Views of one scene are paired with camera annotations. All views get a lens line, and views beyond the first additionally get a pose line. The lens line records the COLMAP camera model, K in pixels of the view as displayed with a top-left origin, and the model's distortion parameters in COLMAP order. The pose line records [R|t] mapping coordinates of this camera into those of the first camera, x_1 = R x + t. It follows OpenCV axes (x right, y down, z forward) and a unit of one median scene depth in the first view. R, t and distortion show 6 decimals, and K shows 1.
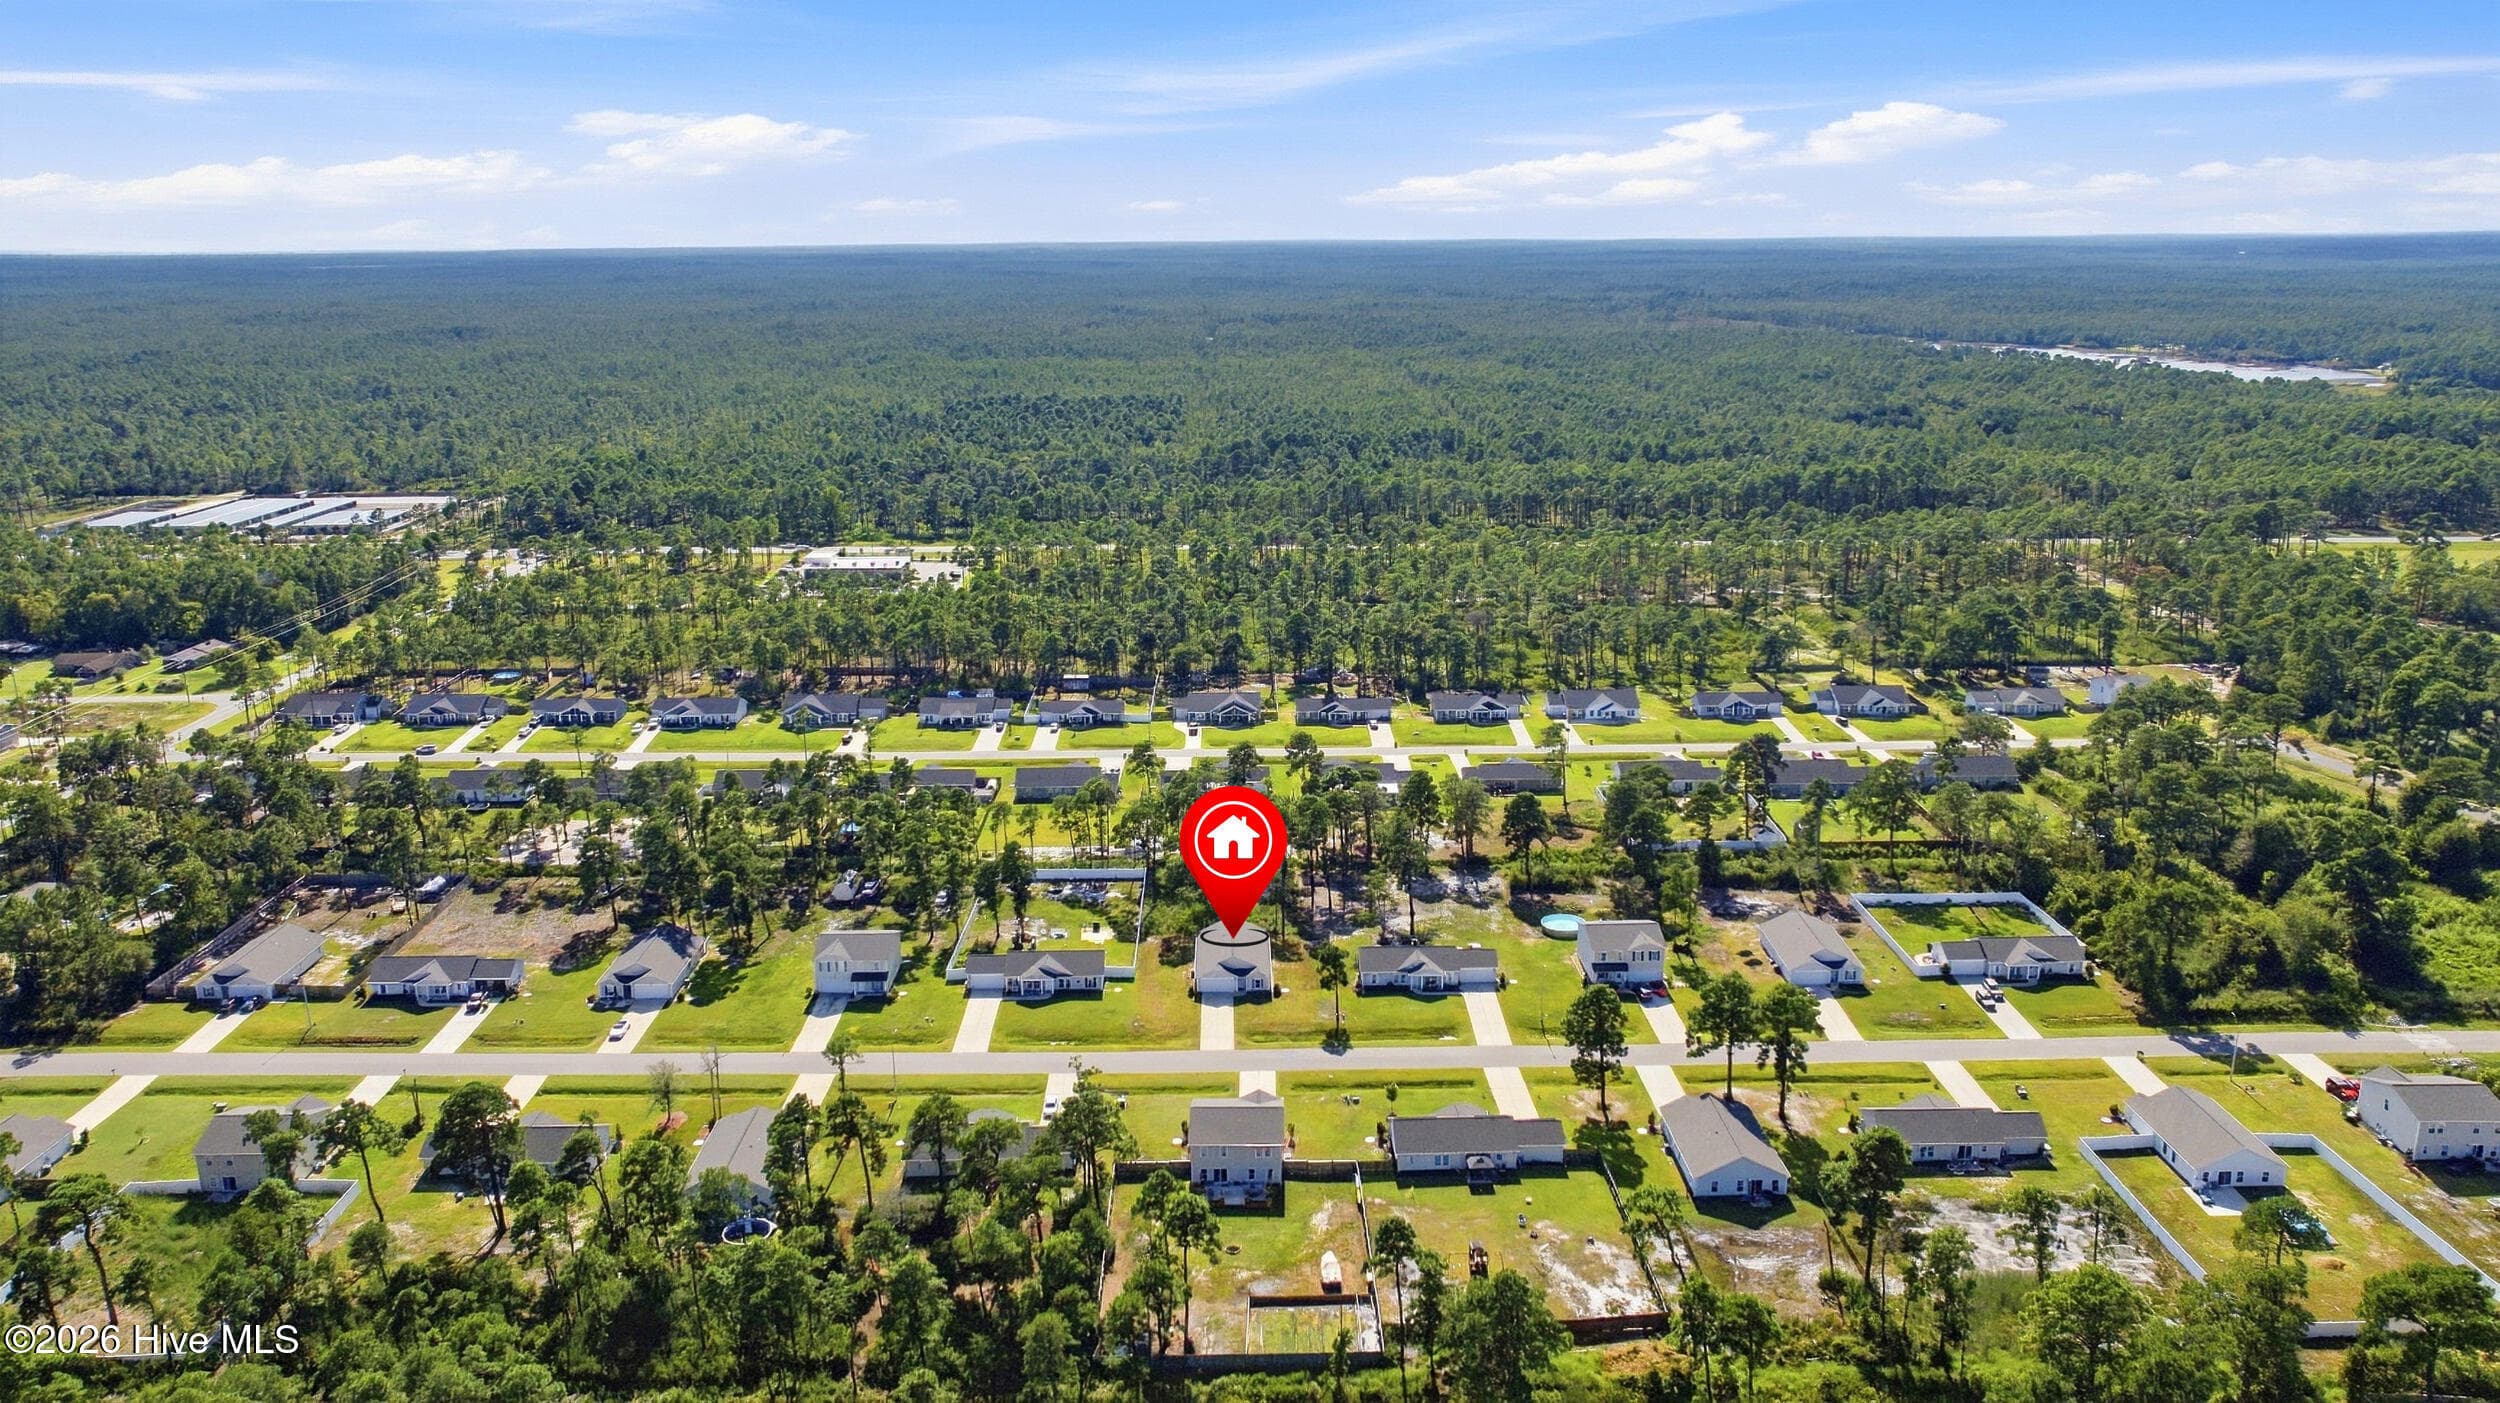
lens RADIAL K [[1812.2, 0, 1220.1], [0, 1812.2, 744.3], [0, 0, 1]] dist [-0.040928, -0.001785]
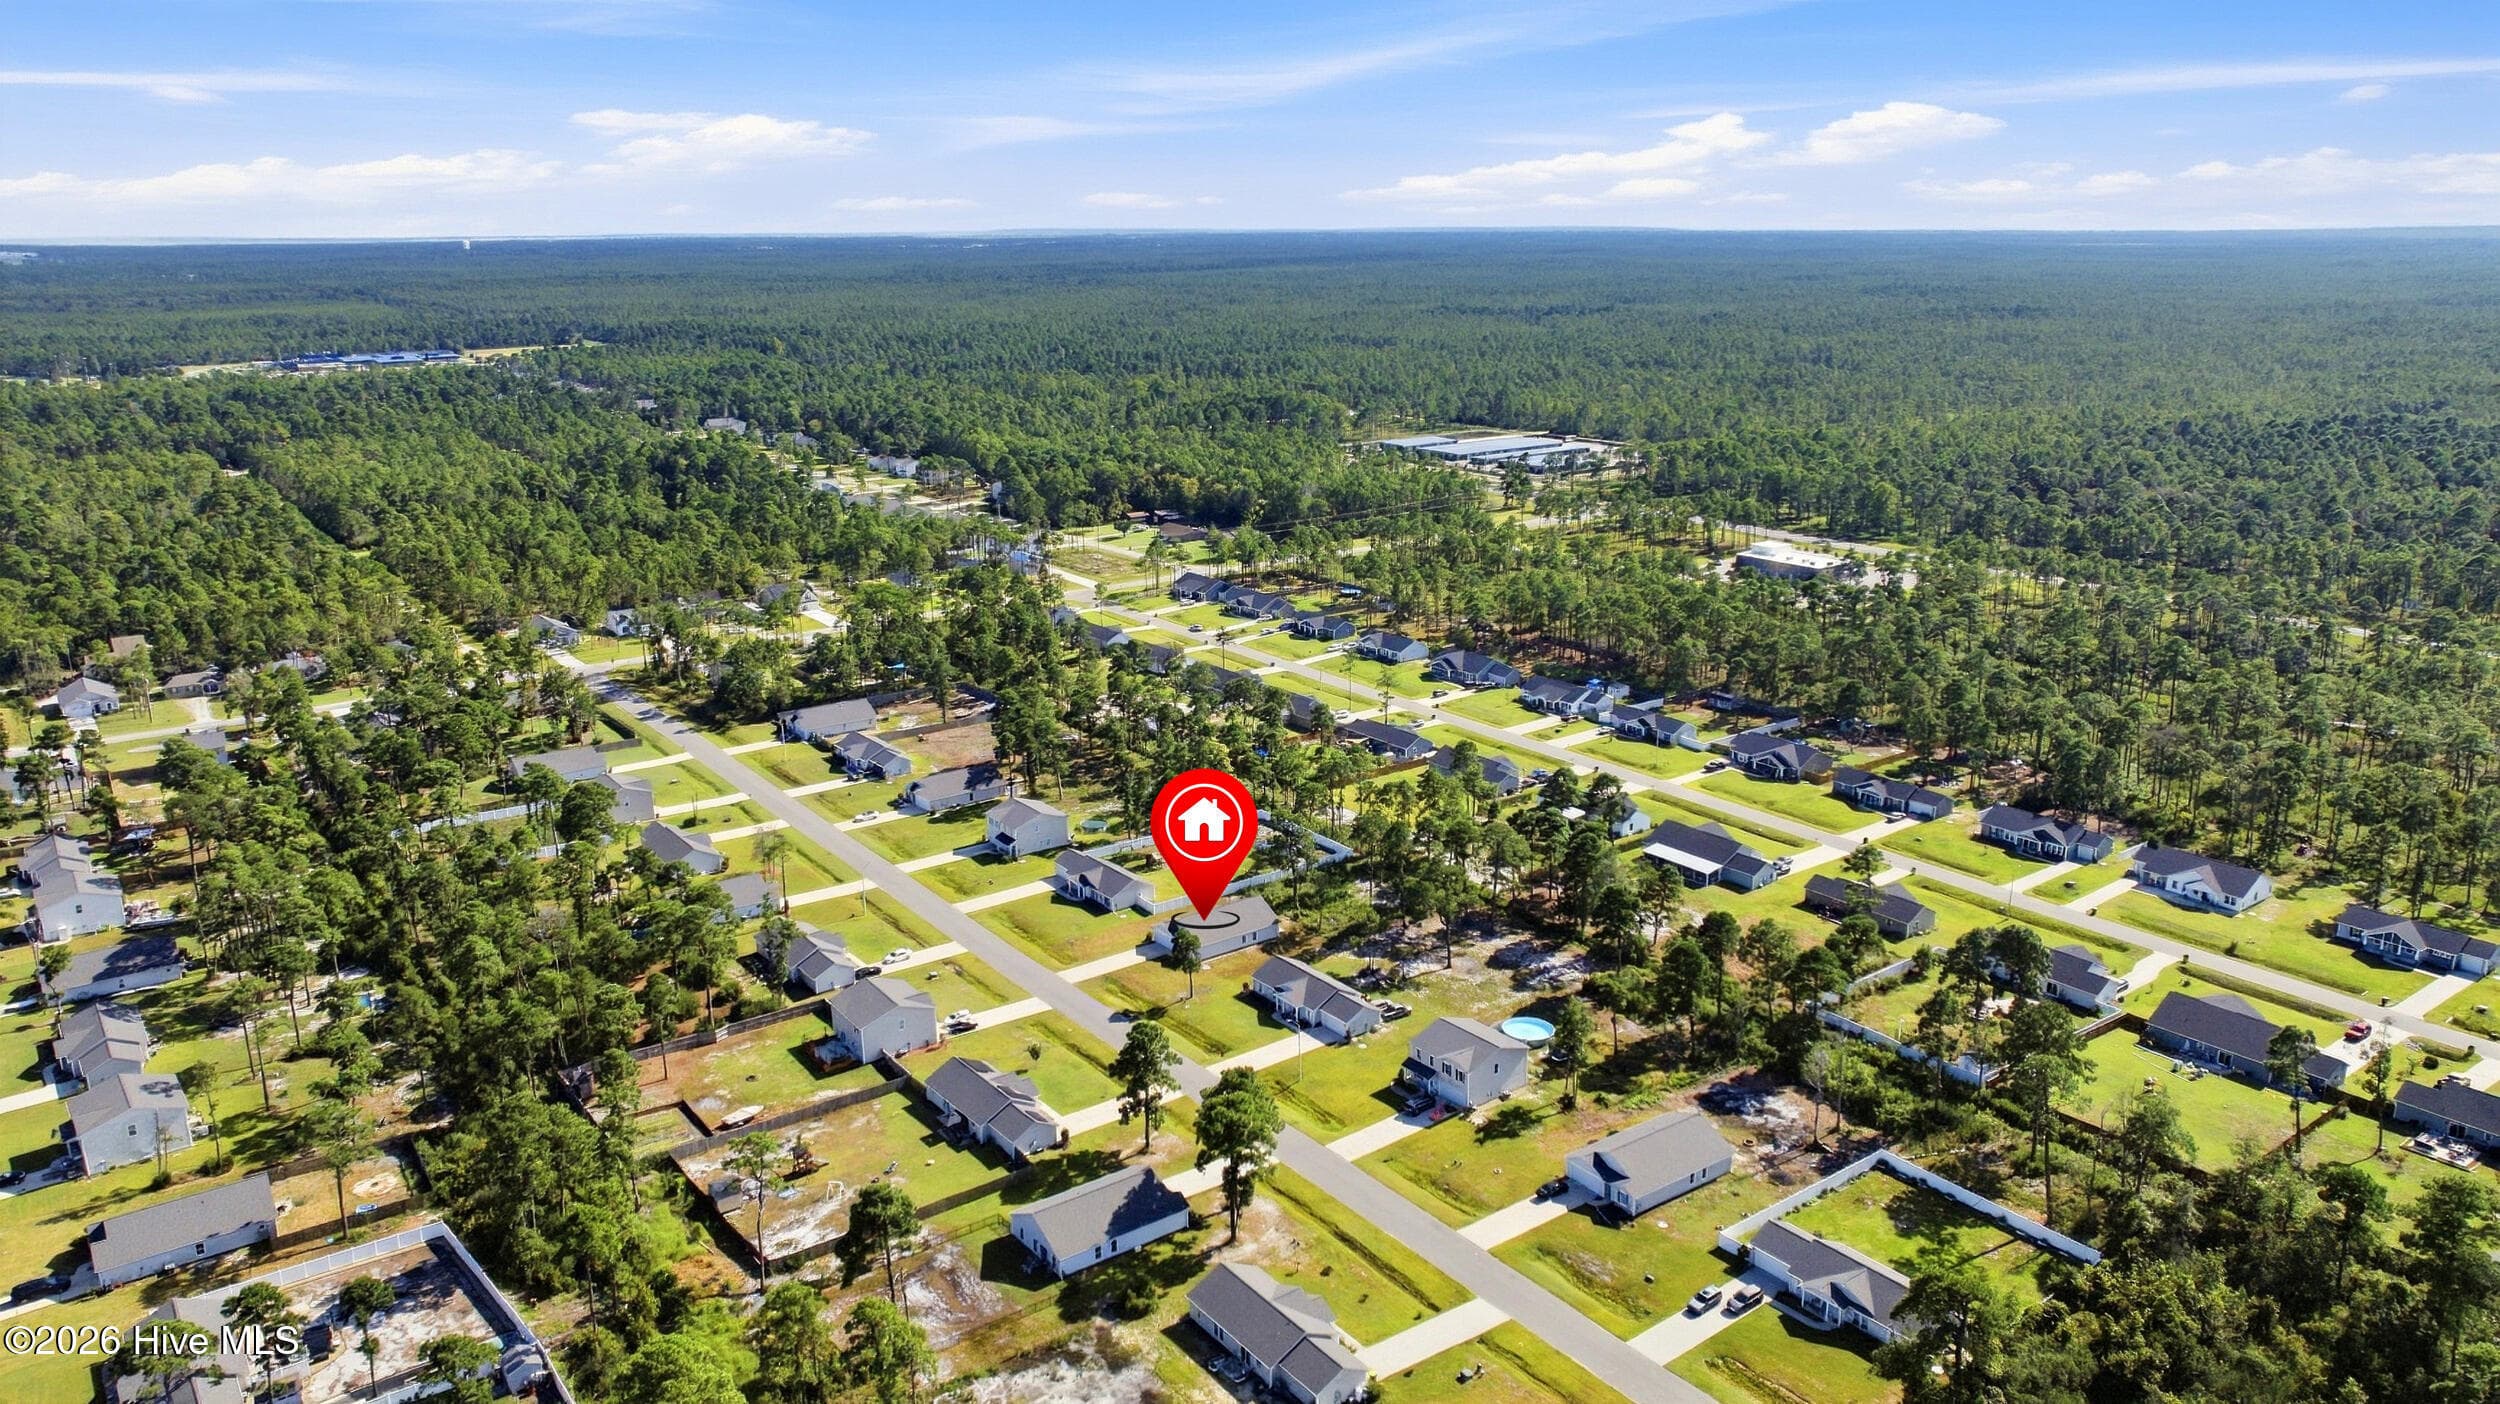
lens RADIAL K [[1765.8, 0, 1256.3], [0, 1765.8, 691.8], [0, 0, 1]] dist [-0.008057, 0.000738]
pose [[0.607509, 0.223654, -0.762176, 0.794406], [-0.233157, 0.967483, 0.098057, -0.122031], [0.759323, 0.118136, 0.639901, 0.370724]]
